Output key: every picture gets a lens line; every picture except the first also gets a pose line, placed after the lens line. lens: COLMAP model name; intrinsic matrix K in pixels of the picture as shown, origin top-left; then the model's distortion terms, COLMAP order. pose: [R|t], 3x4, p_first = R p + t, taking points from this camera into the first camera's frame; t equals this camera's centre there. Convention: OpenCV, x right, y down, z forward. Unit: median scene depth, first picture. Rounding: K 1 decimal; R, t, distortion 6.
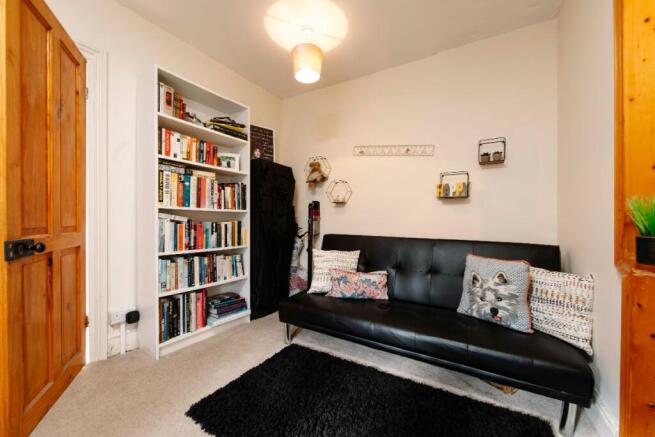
lens RADIAL K [[262.5, 0, 325.5], [0, 262.5, 221.6], [0, 0, 1]] dist [-0.003218, -0.000194]
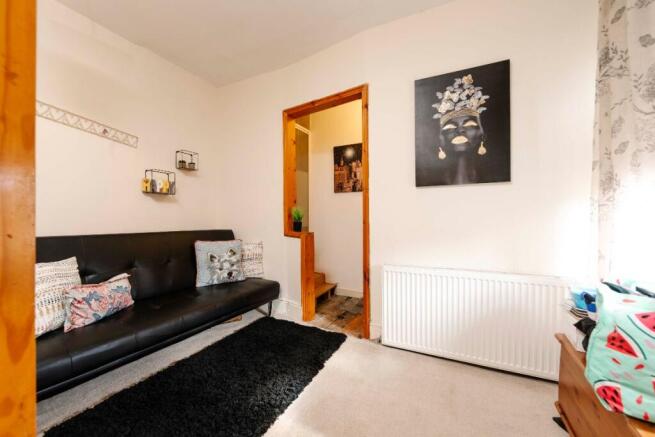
lens RADIAL K [[262.5, 0, 326.4], [0, 262.5, 218.5], [0, 0, 1]] dist [-0.003218, -0.000194]
pose [[-0.071276, -0.018520, 0.997285, -0.707645], [-0.004721, 0.999823, 0.018229, -0.011068], [-0.997445, -0.003409, -0.071351, 0.418488]]
